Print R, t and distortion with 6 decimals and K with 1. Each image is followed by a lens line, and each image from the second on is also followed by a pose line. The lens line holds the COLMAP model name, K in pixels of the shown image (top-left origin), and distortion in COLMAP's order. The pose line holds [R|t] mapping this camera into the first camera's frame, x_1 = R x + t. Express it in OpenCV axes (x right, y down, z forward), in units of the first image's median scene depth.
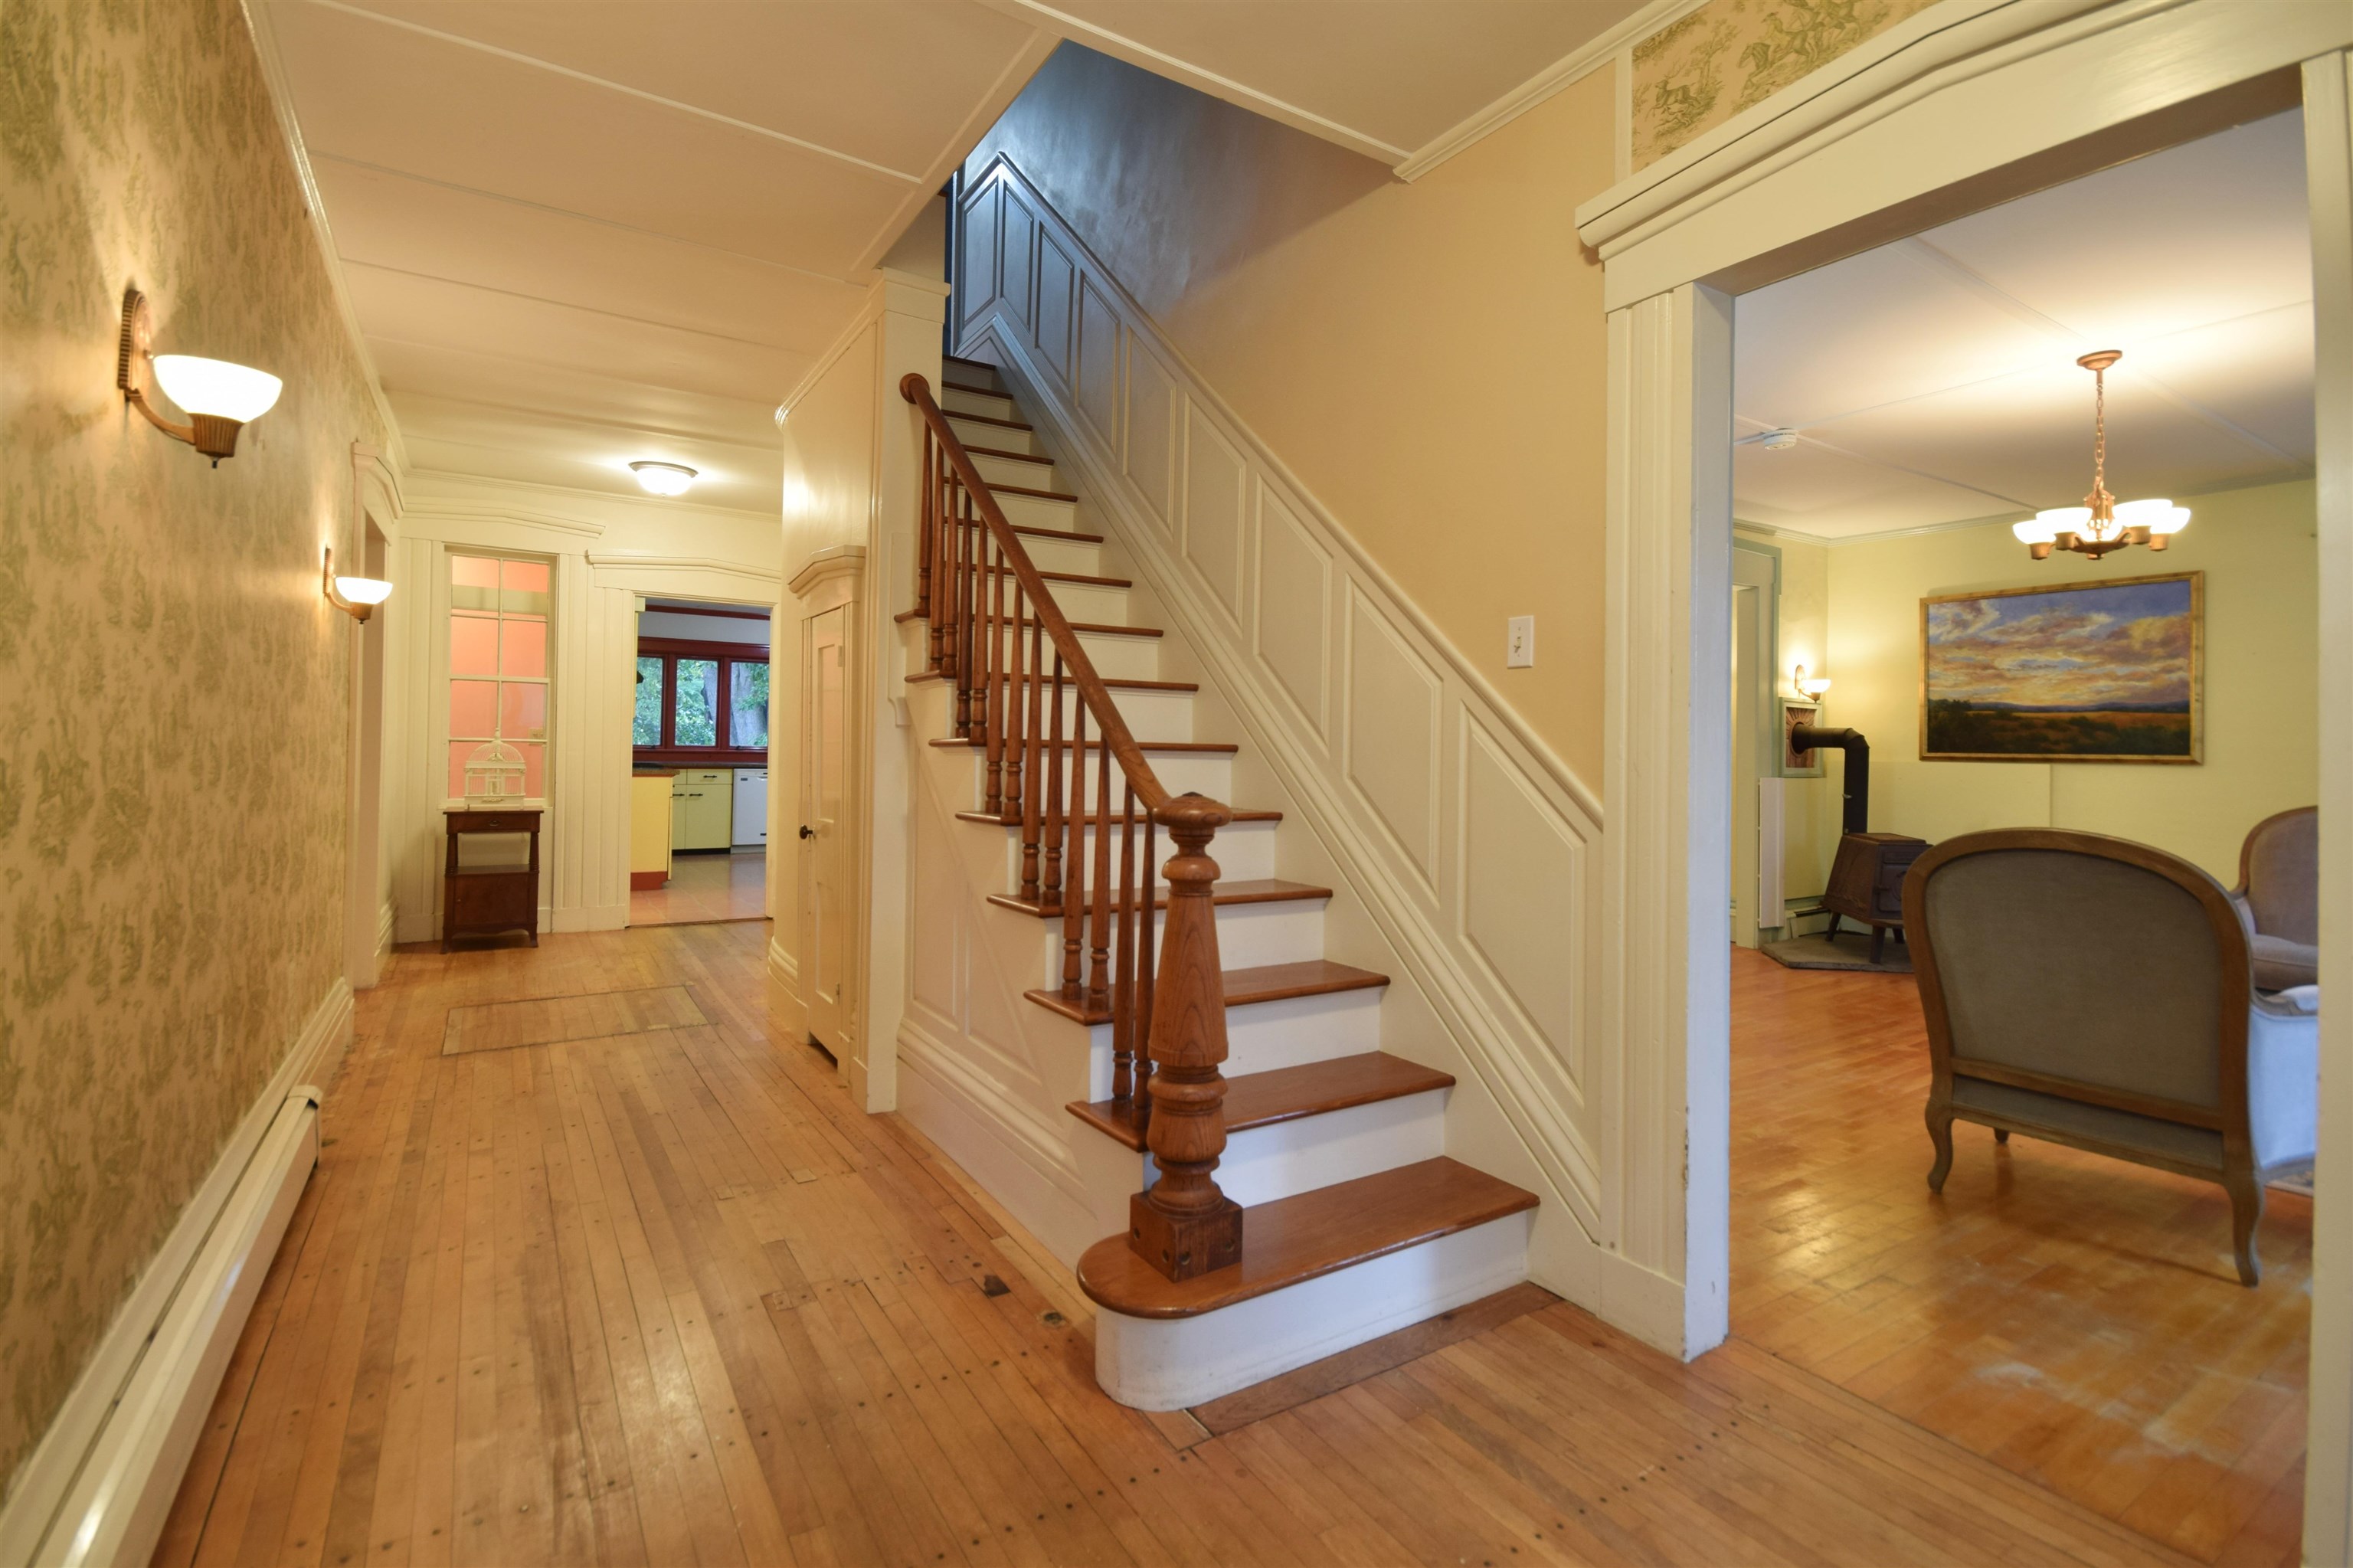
lens RADIAL K [[1035.6, 0, 1179.6], [0, 1035.6, 733.8], [0, 0, 1]] dist [-0.021092, 0.001249]
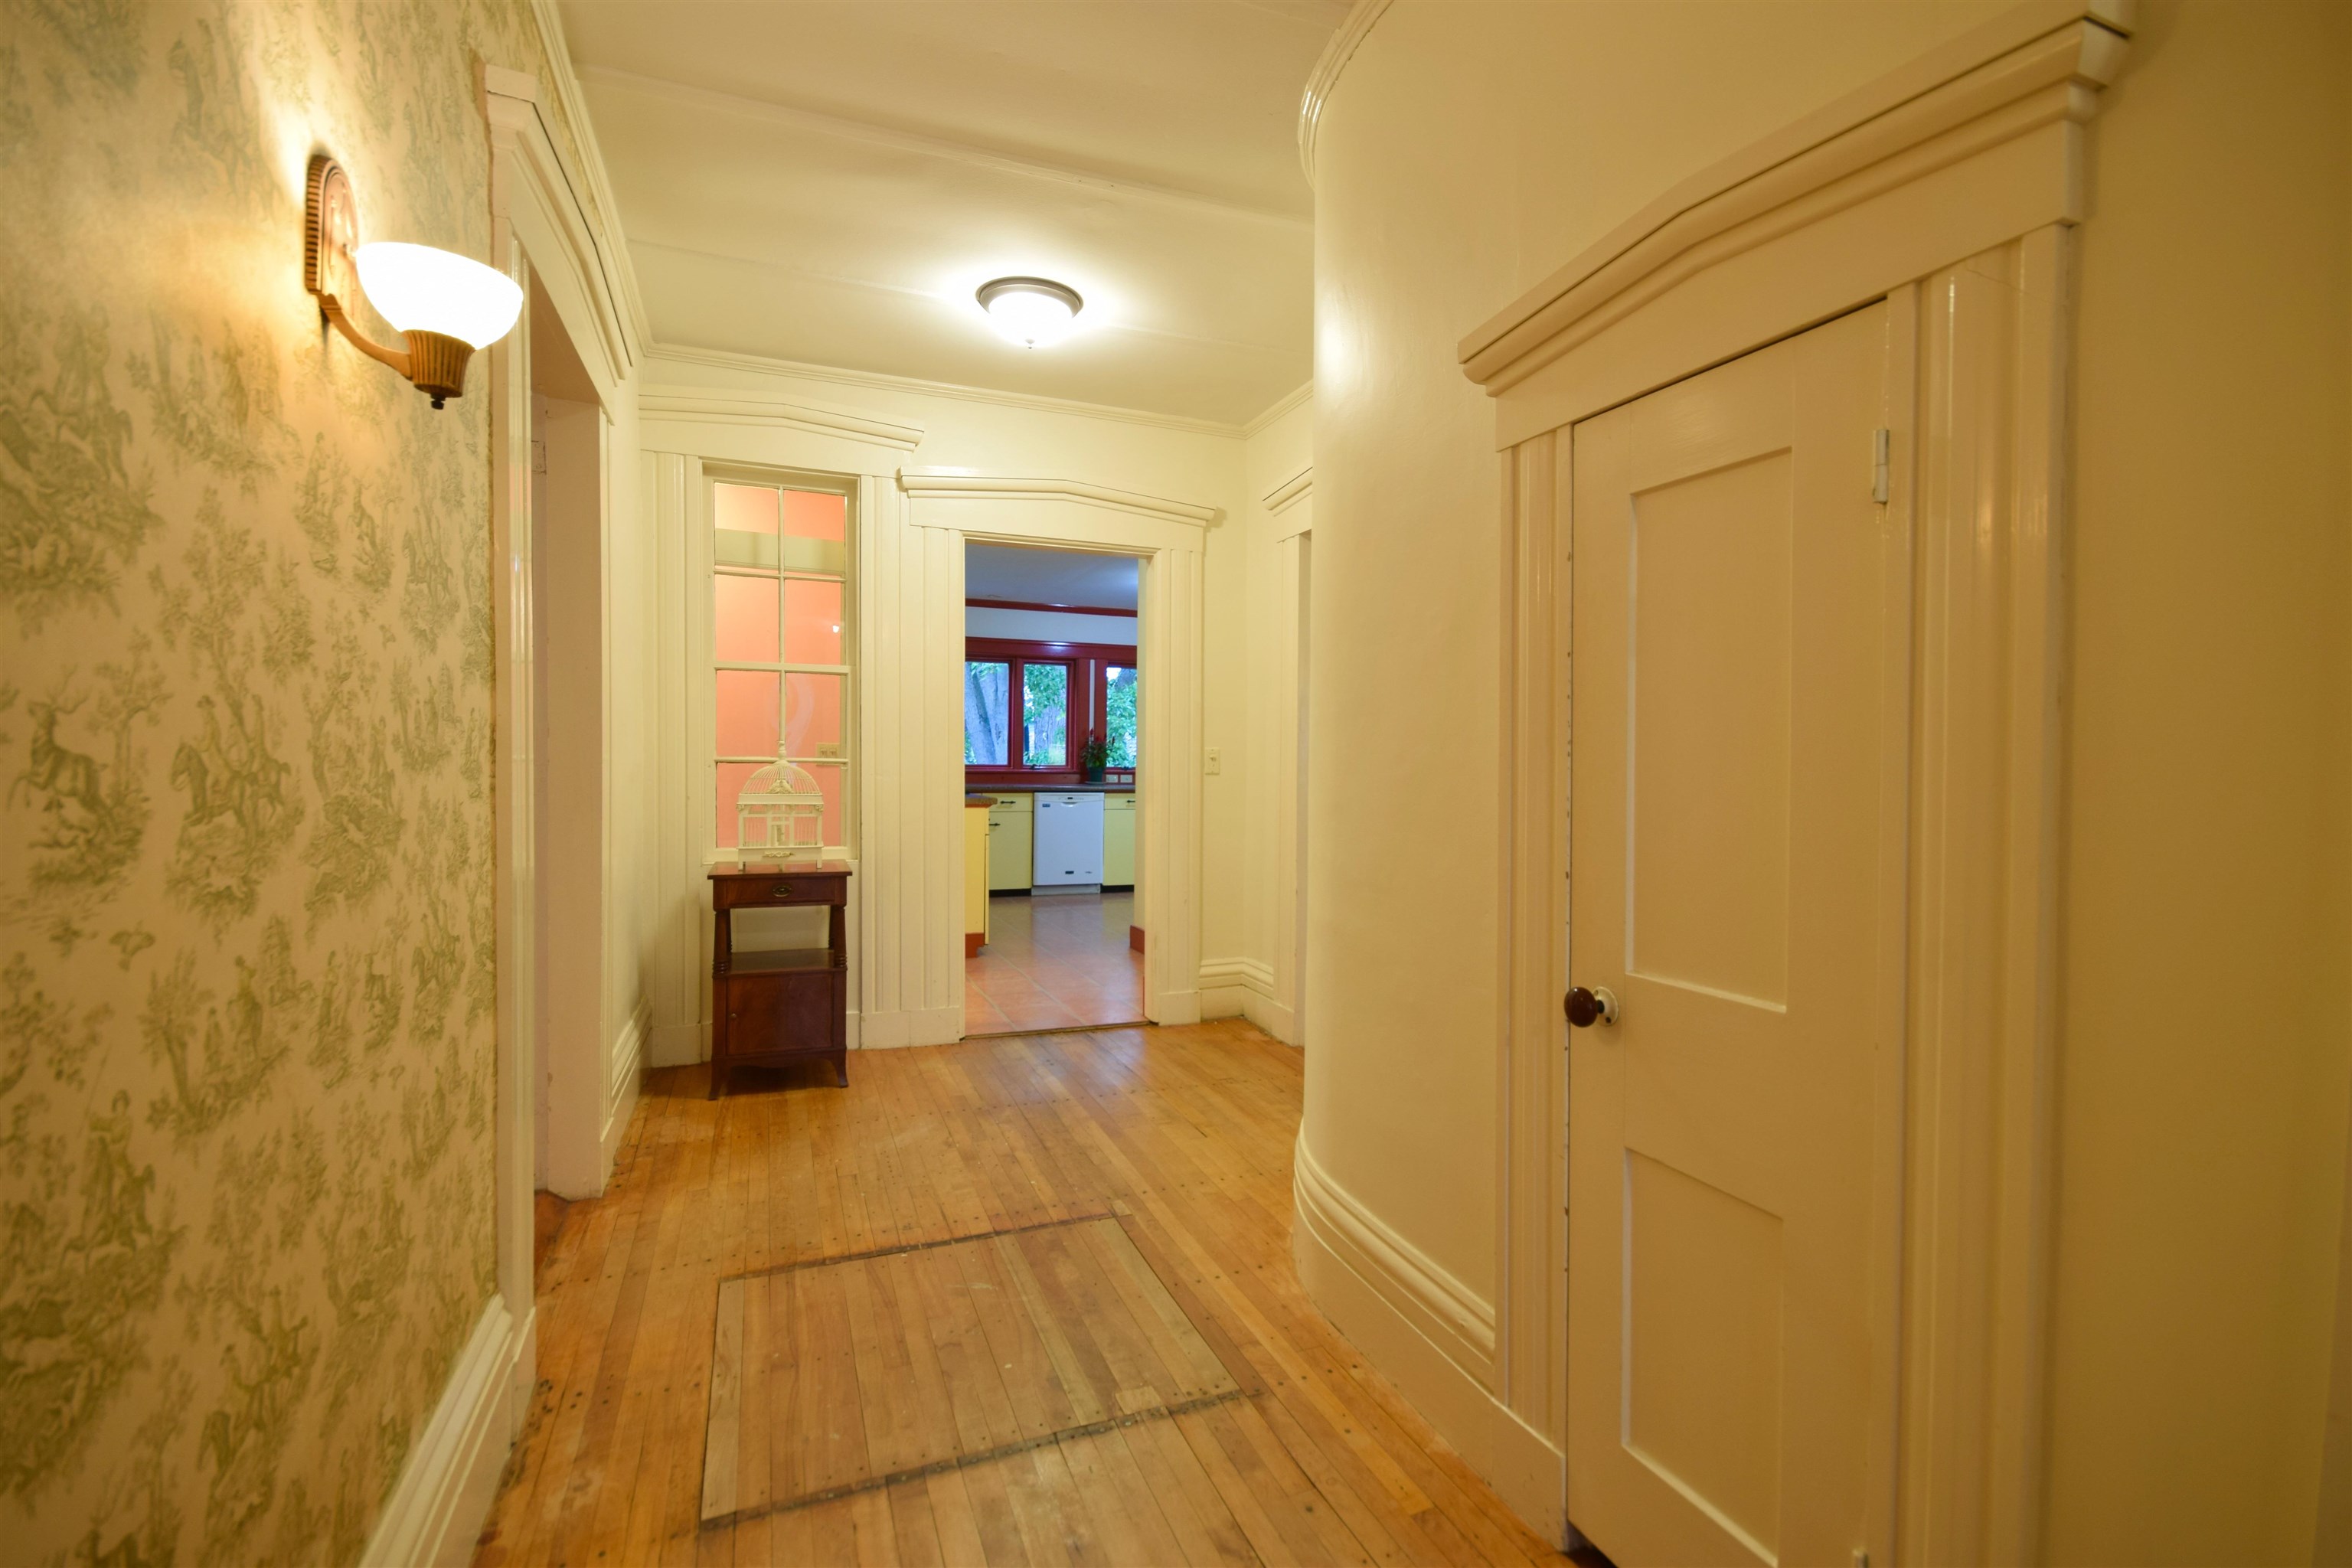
lens RADIAL K [[1035.2, 0, 1173.4], [0, 1035.2, 785.0], [0, 0, 1]] dist [-0.021092, 0.001249]
pose [[0.977656, -0.001433, -0.210204, -0.298466], [0.008568, 0.999417, 0.033035, 0.002847], [0.210035, -0.034098, 0.977099, 0.432426]]
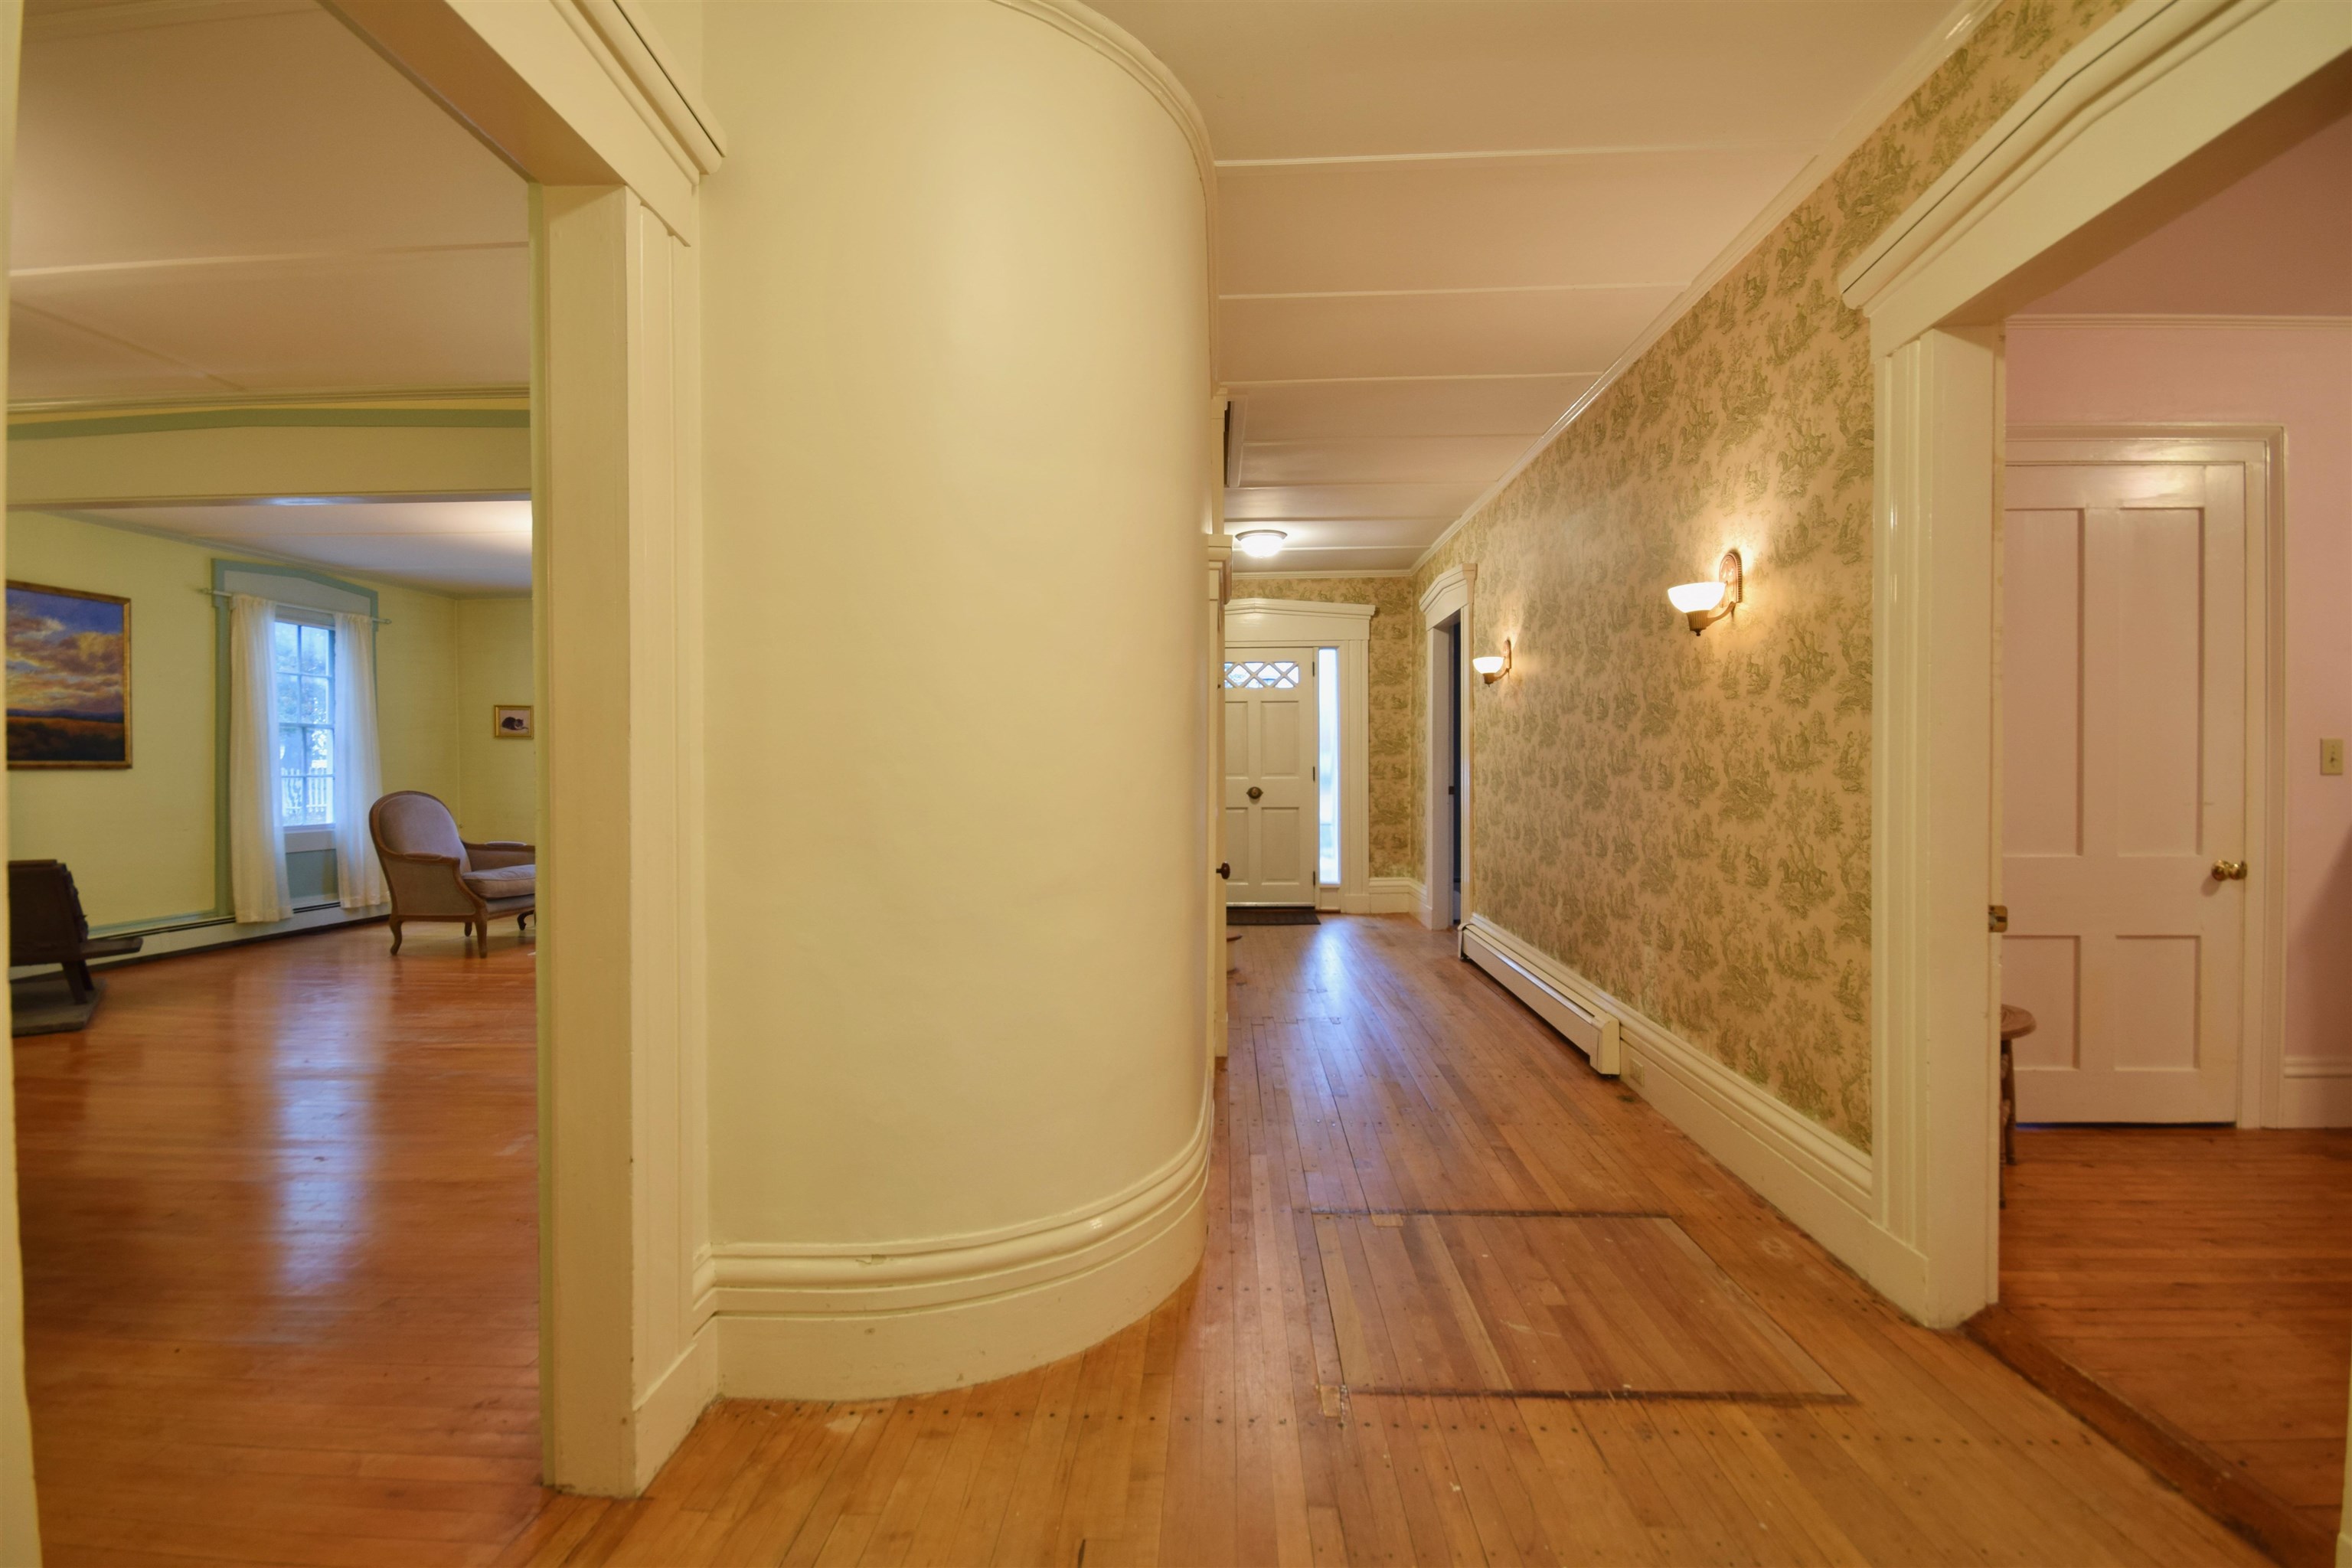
lens RADIAL K [[1035.2, 0, 1153.6], [0, 1035.2, 781.1], [0, 0, 1]] dist [-0.021092, 0.001249]
pose [[-0.796319, -0.021365, 0.604499, -0.535270], [-0.017580, 0.999771, 0.012177, 0.008848], [-0.604621, -0.000930, -0.796513, 1.080016]]
